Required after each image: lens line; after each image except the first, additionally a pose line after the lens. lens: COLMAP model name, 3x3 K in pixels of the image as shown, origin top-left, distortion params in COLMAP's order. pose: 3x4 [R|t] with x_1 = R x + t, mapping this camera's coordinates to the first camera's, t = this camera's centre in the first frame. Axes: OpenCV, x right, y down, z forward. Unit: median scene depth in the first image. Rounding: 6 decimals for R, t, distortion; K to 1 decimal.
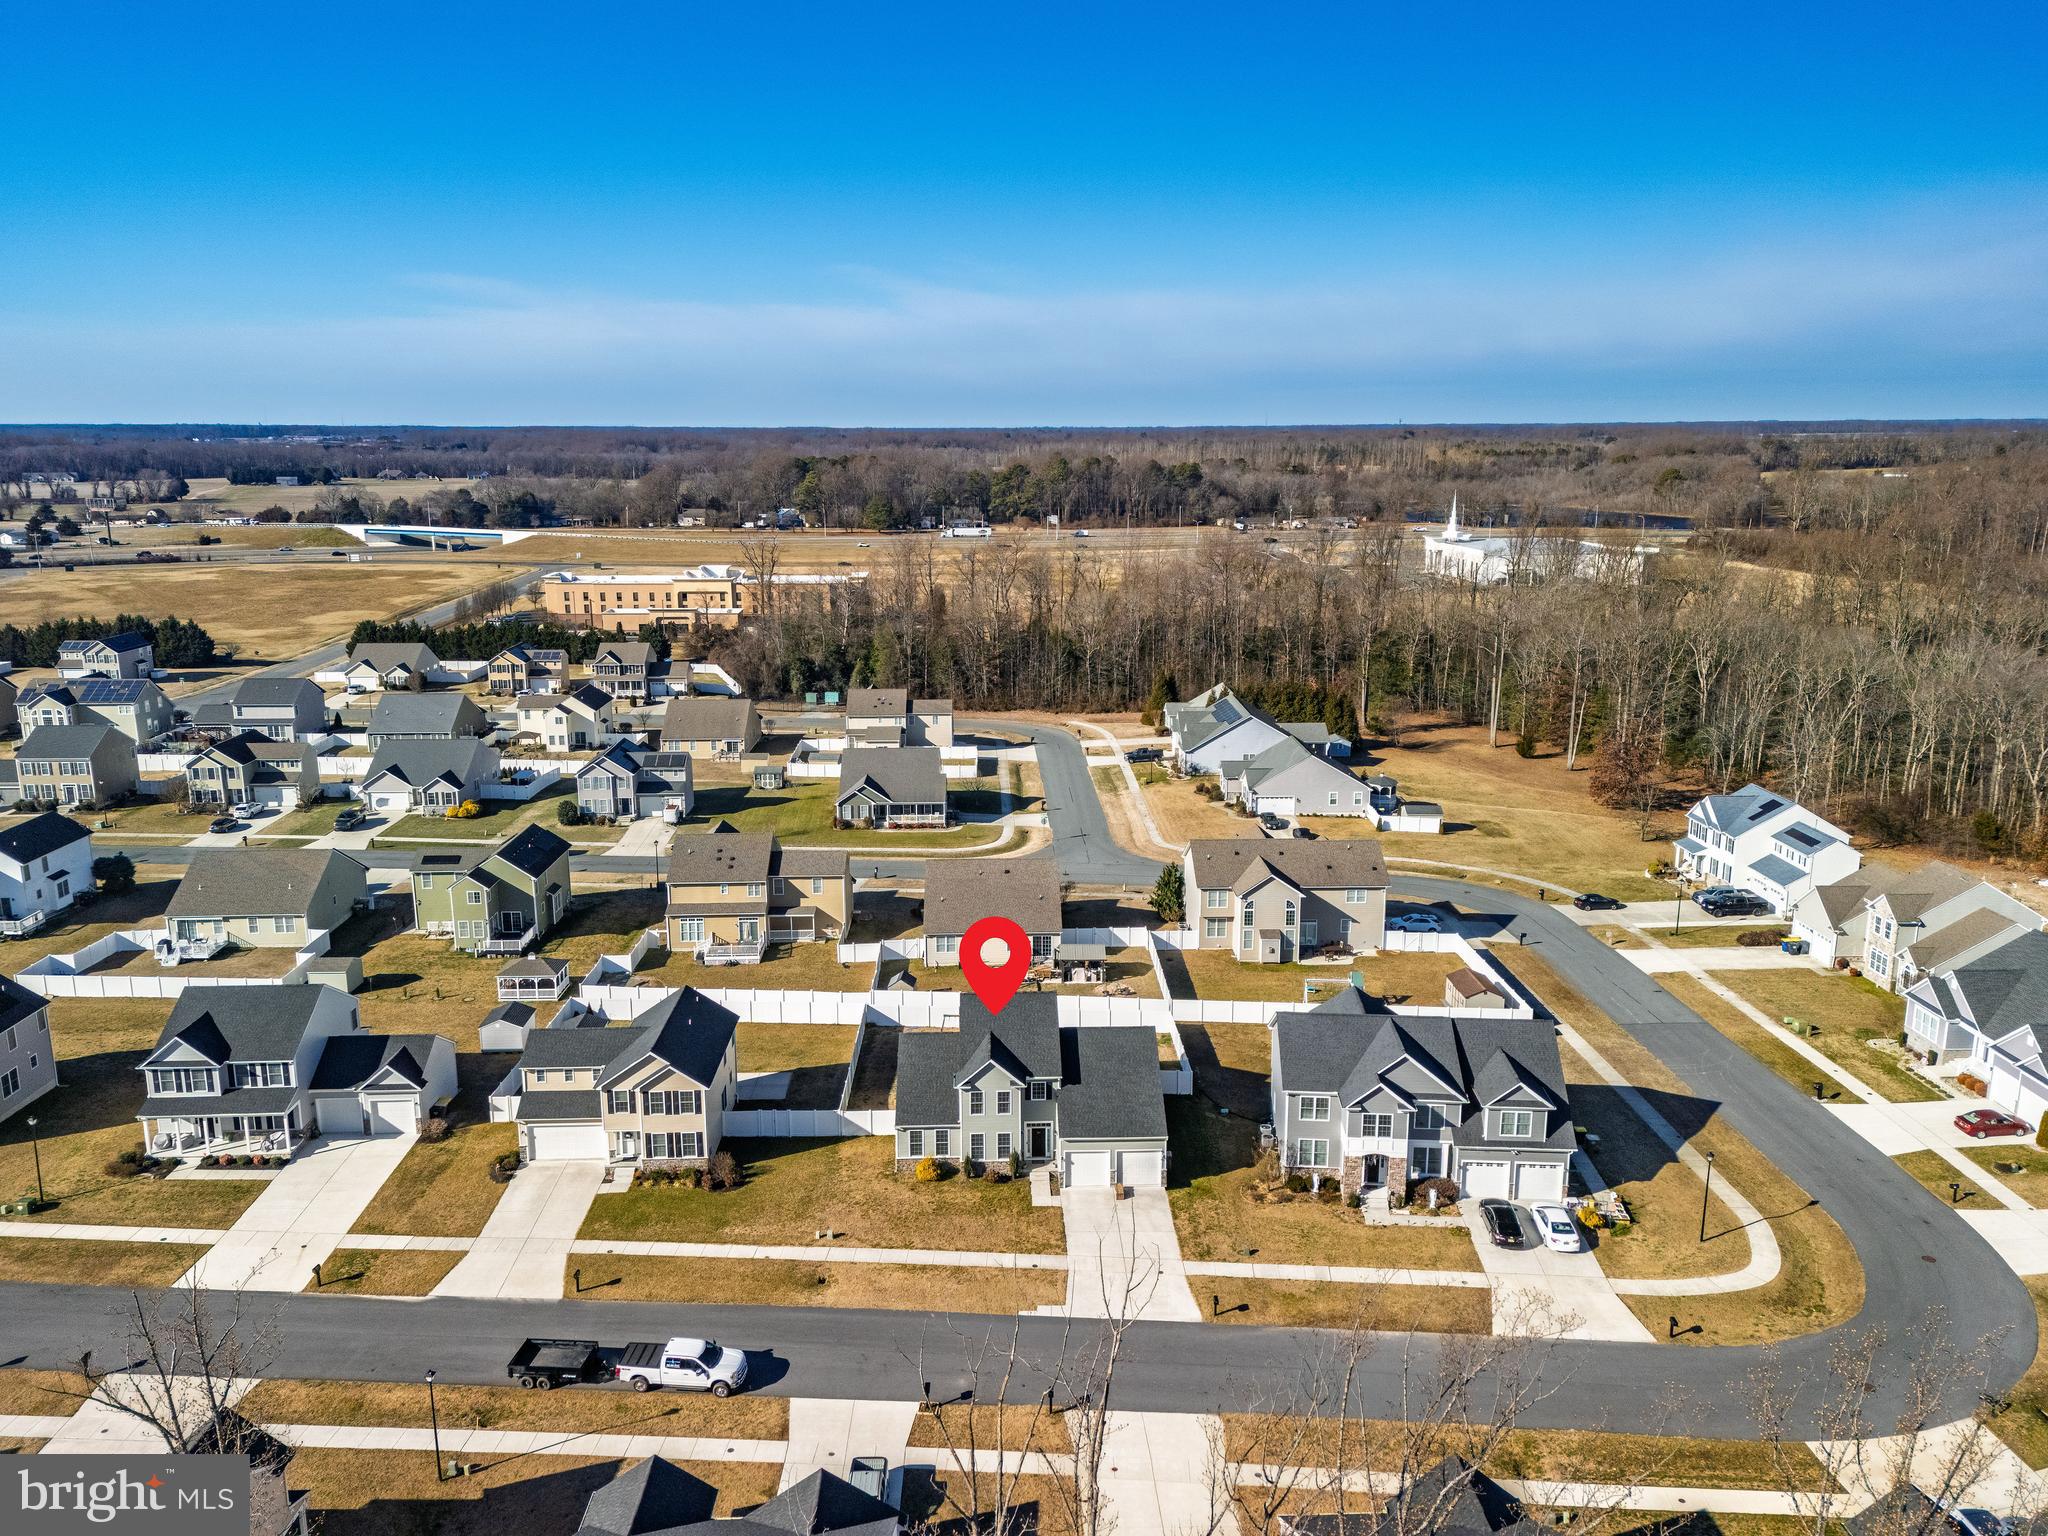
lens RADIAL K [[1496.9, 0, 1038.7], [0, 1496.9, 774.1], [0, 0, 1]] dist [0.103638, -0.102825]
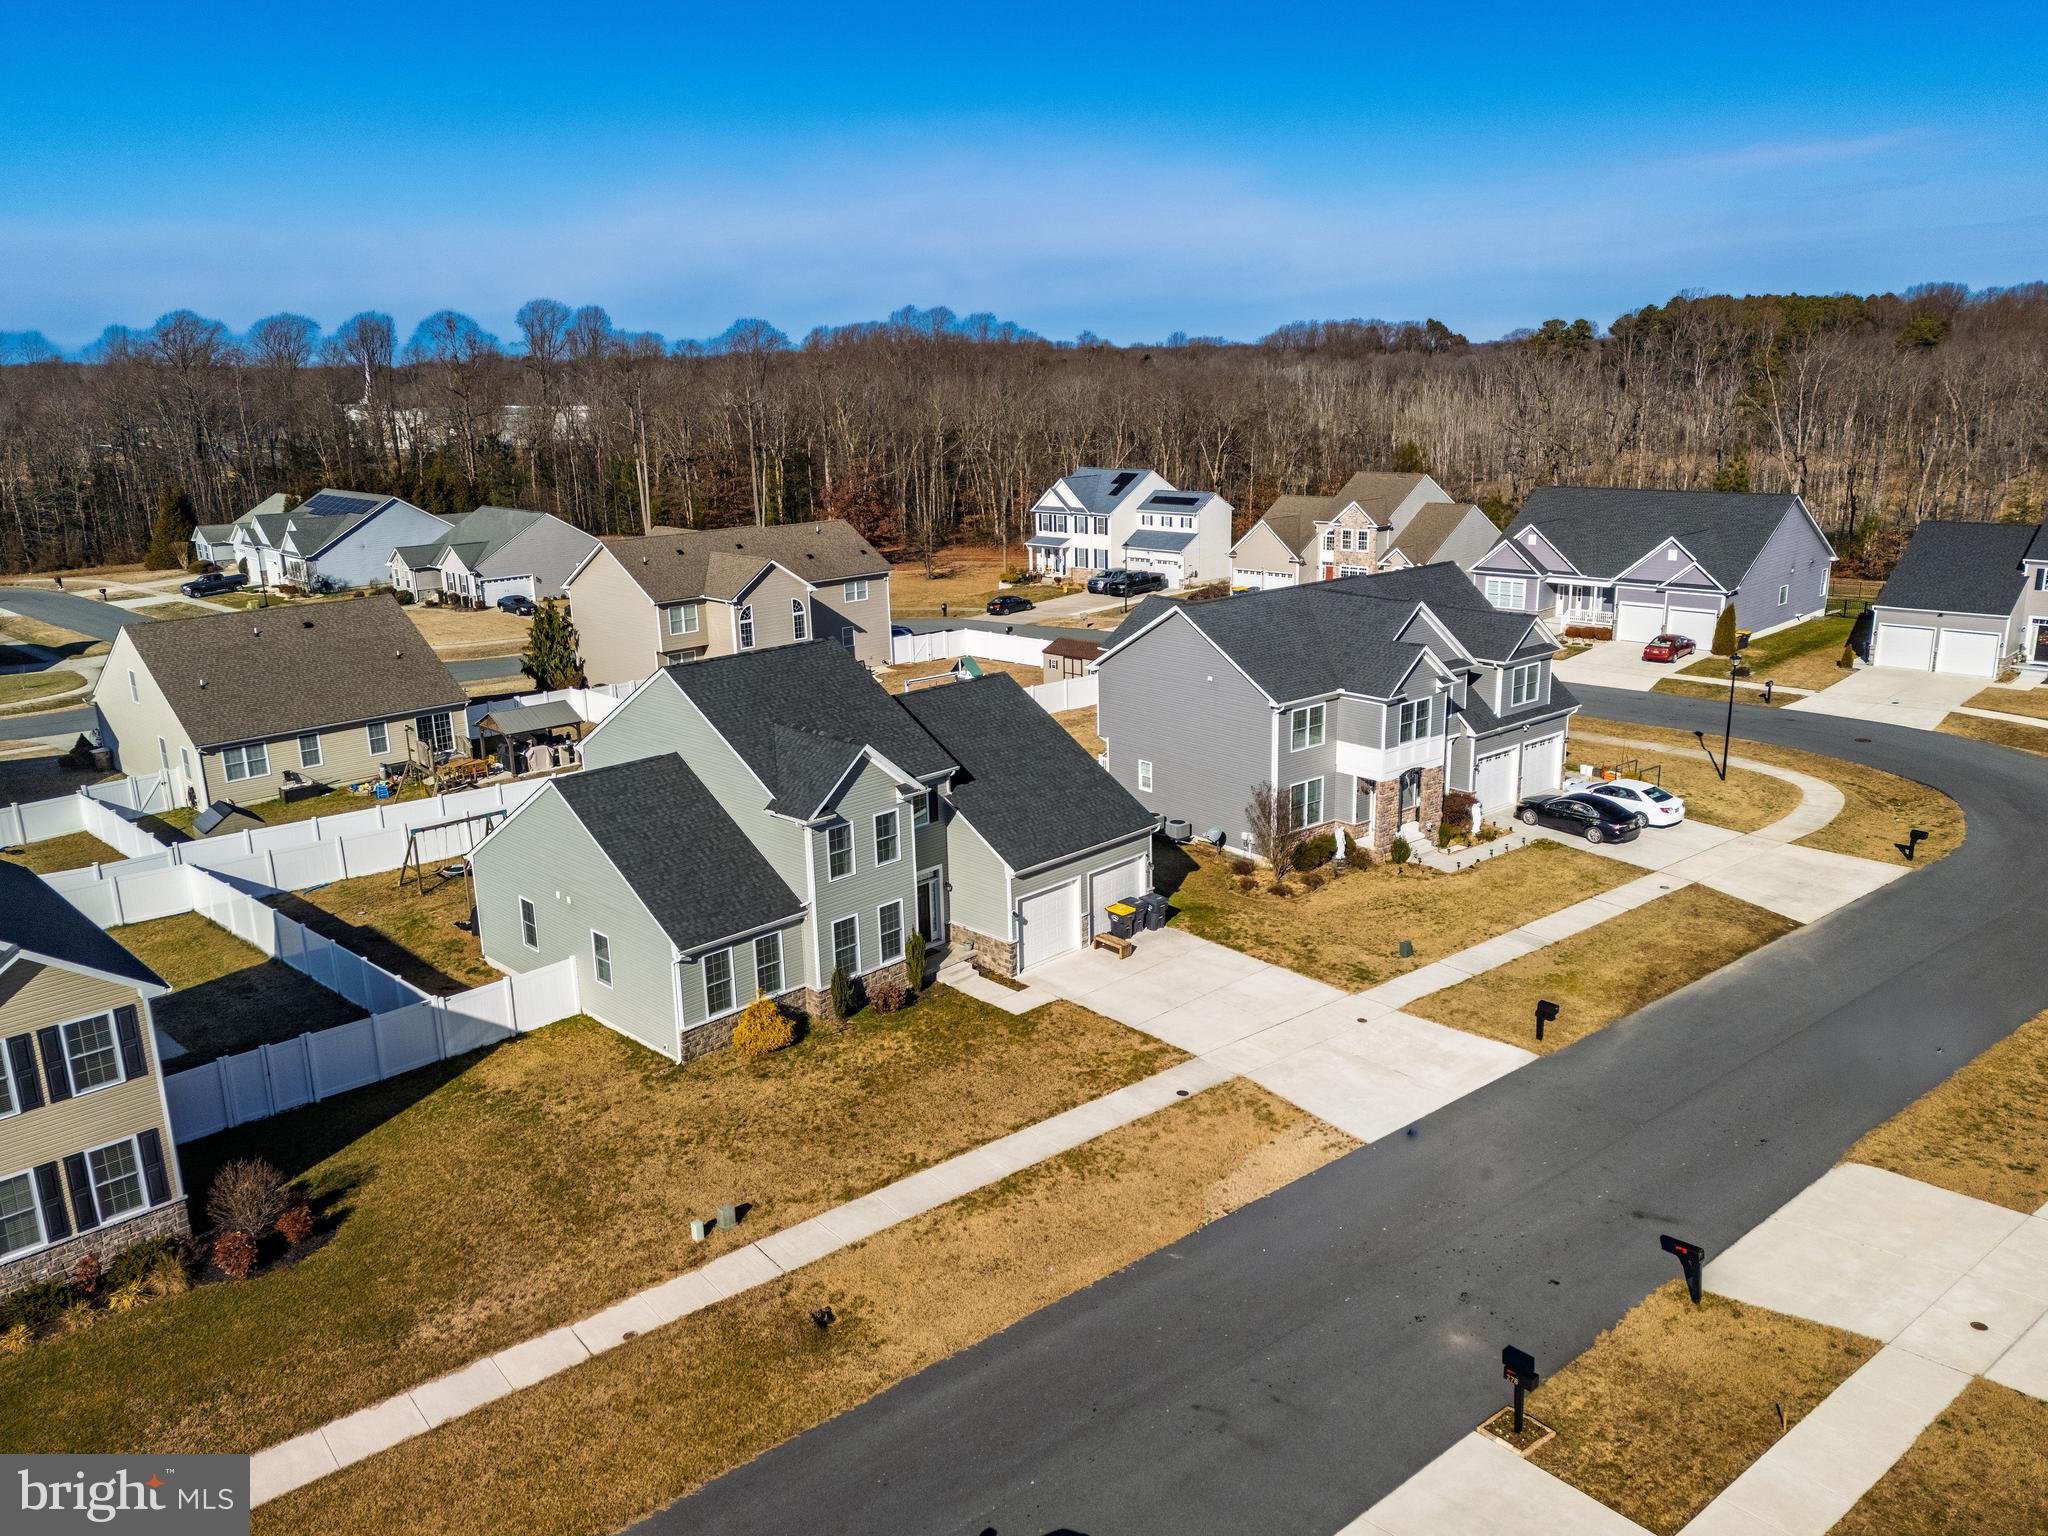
lens RADIAL K [[1501.9, 0, 1032.2], [0, 1501.9, 762.0], [0, 0, 1]] dist [0.080722, -0.066695]
pose [[0.734940, -0.188527, 0.651399, -0.200855], [0.174150, 0.980834, 0.087388, 0.113912], [-0.655389, 0.049216, 0.753686, 0.432896]]
